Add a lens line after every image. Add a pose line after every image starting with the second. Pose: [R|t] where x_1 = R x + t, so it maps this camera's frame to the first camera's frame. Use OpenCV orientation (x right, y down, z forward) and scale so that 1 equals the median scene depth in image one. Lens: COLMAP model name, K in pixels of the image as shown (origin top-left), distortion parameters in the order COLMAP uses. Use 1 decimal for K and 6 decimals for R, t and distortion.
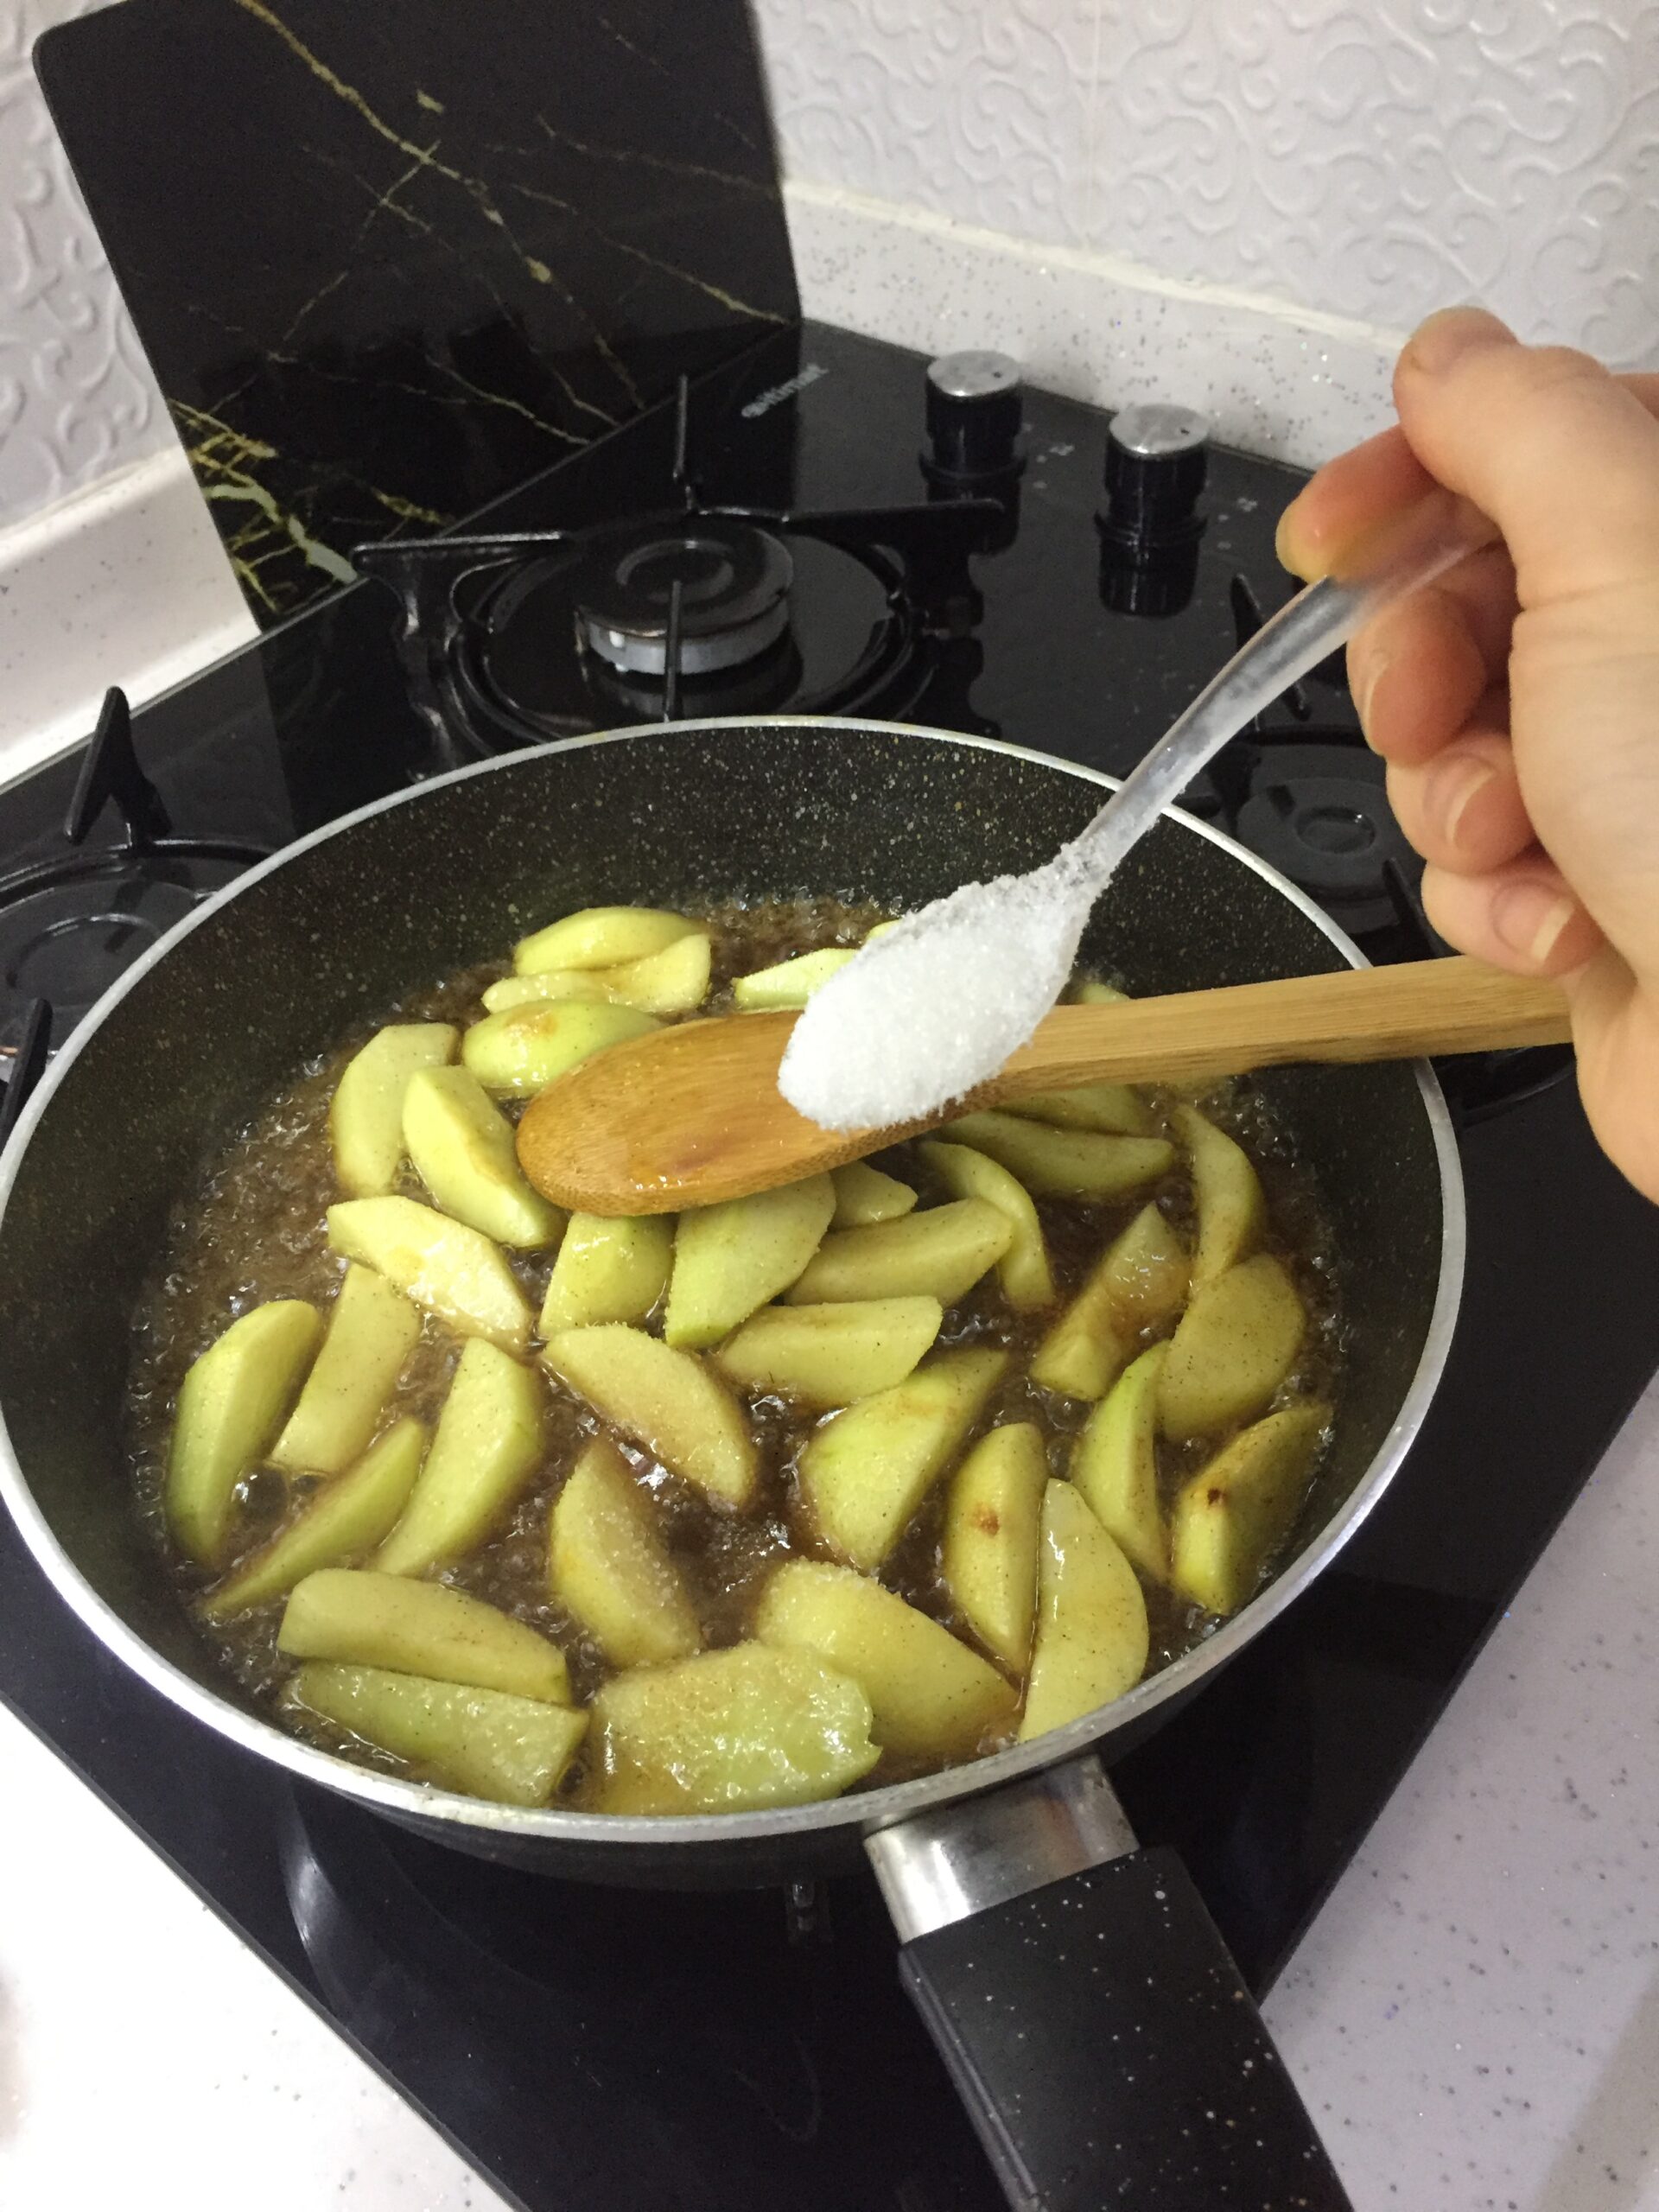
lens RADIAL K [[1929.5, 0, 829.5], [0, 1929.5, 1106.5], [0, 0, 1]] dist [0.084455, -0.142044]
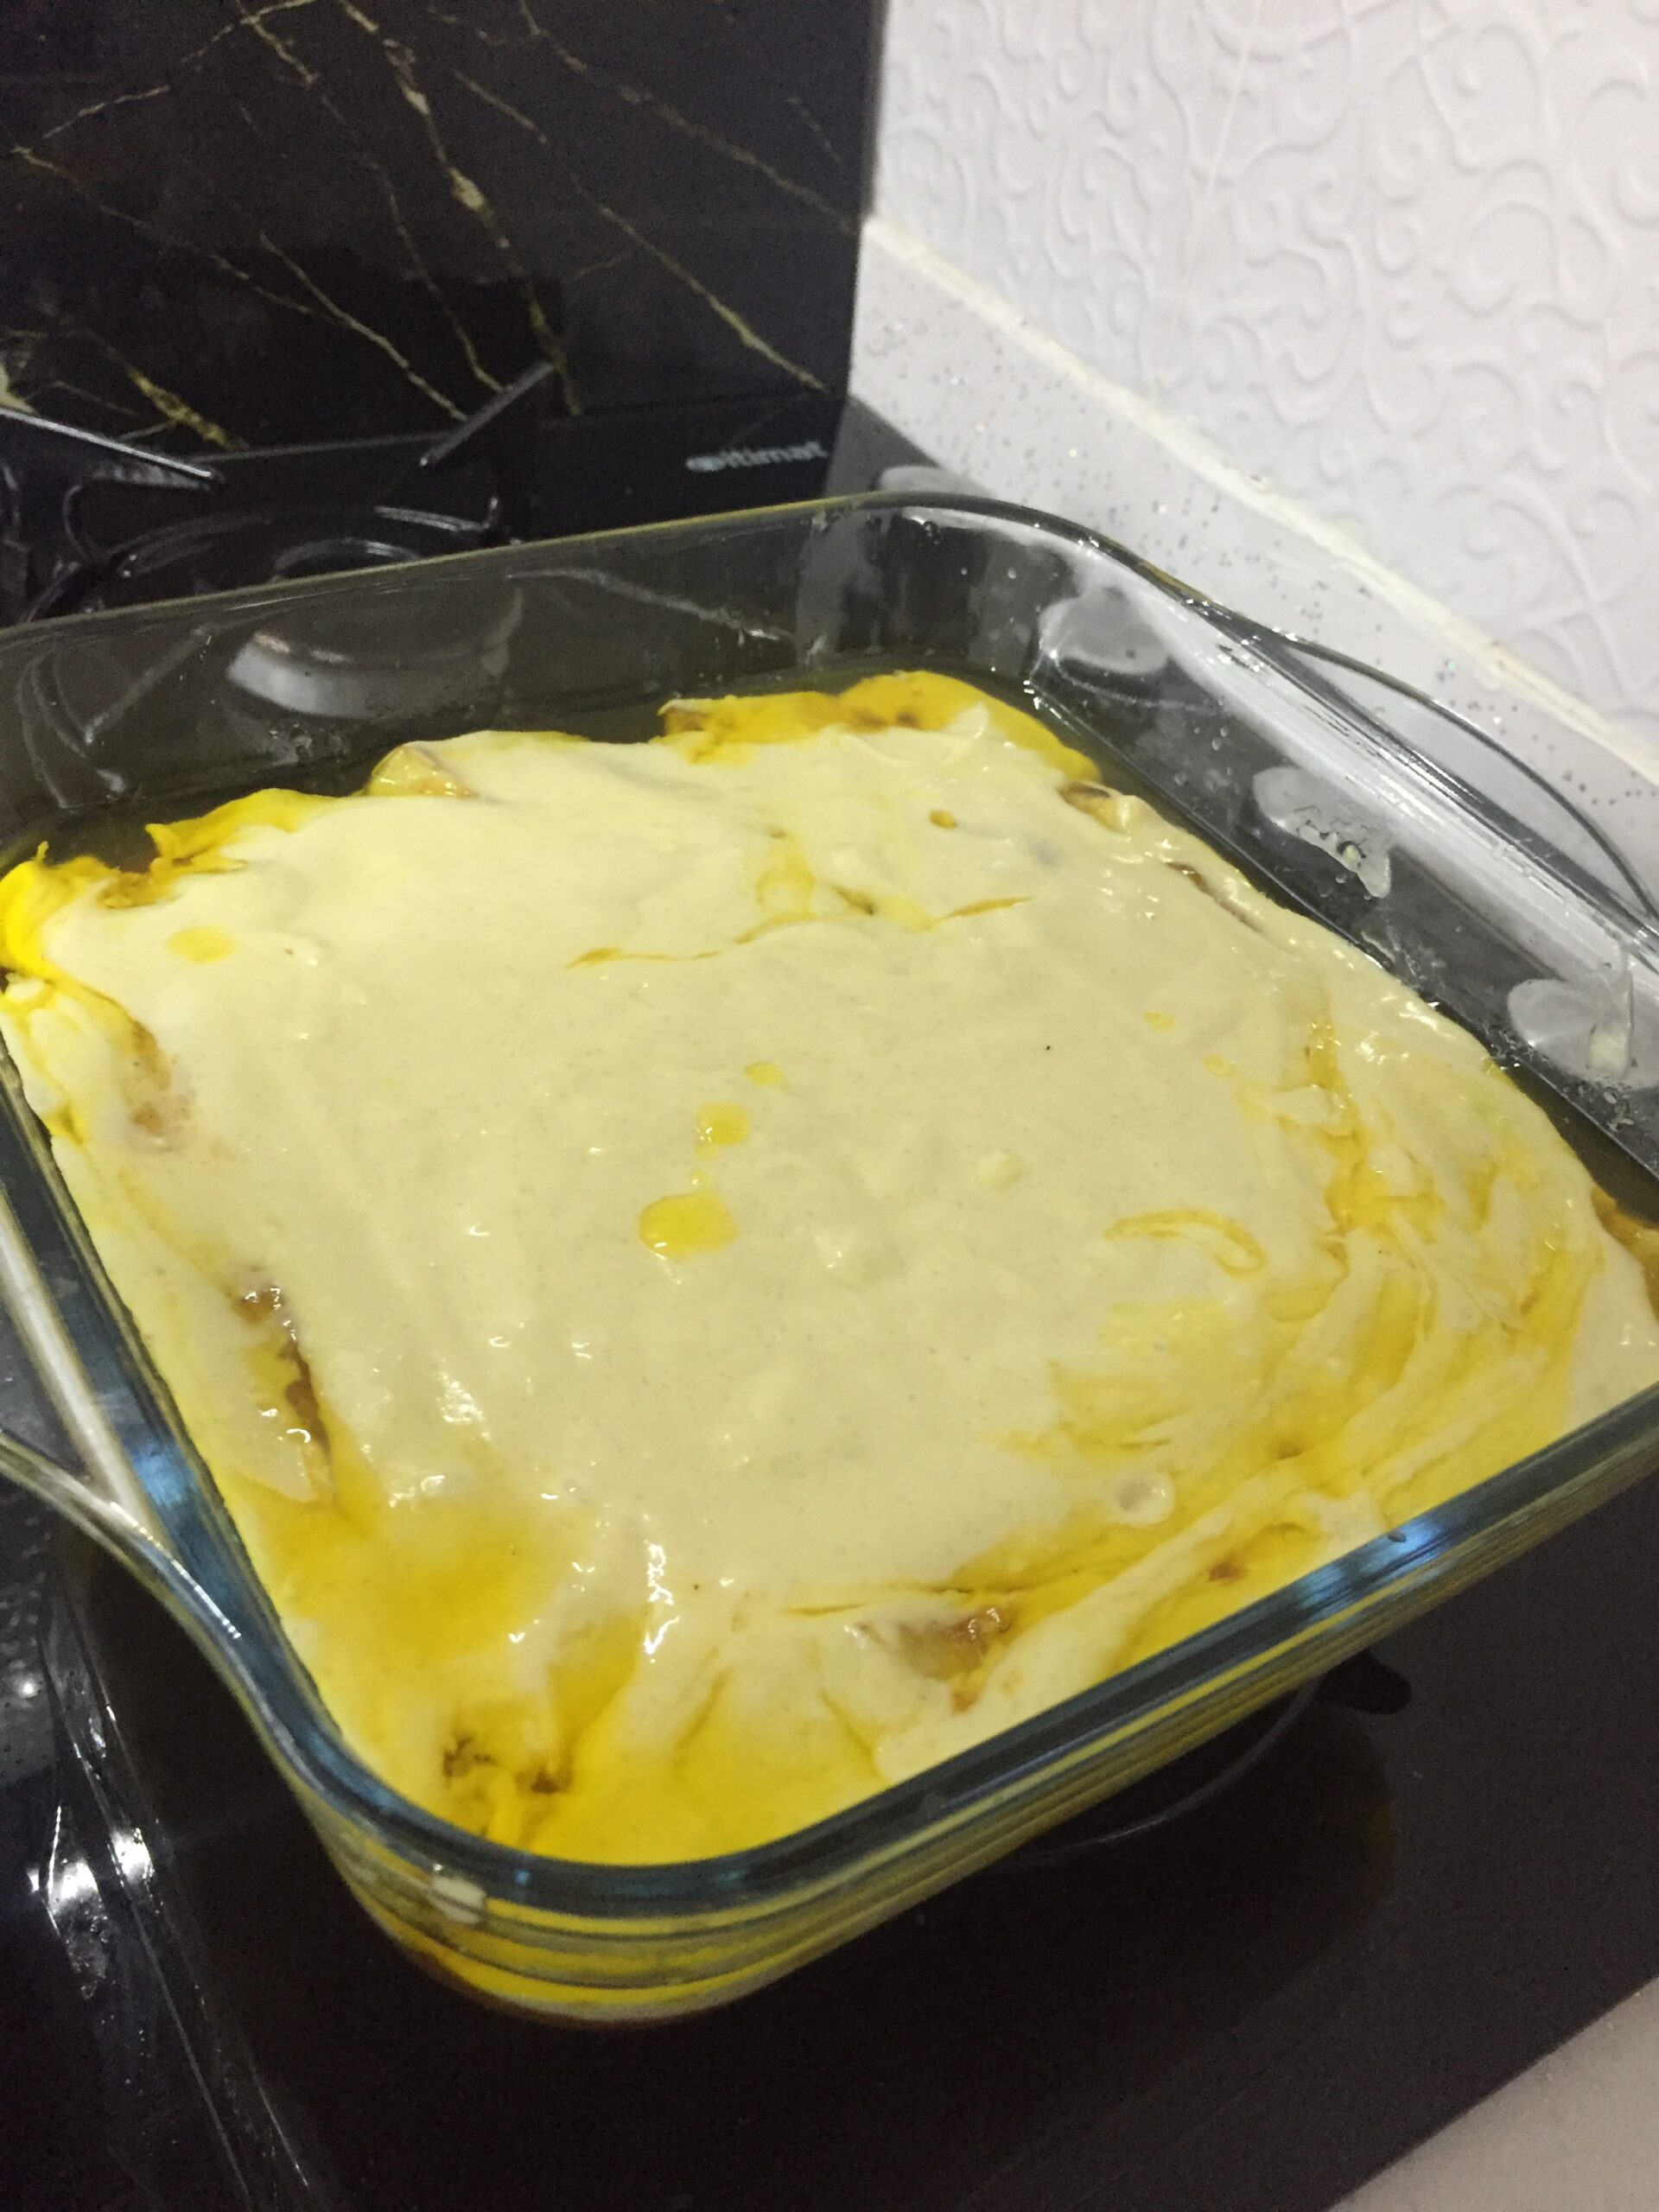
lens RADIAL K [[1929.5, 0, 827.3], [0, 1929.5, 1104.5], [0, 0, 1]] dist [0.084455, -0.142044]
pose [[0.919951, 0.370207, -0.128988, 0.229695], [-0.379036, 0.923948, -0.051501, -0.118673], [0.100112, 0.096269, 0.990308, 0.309022]]
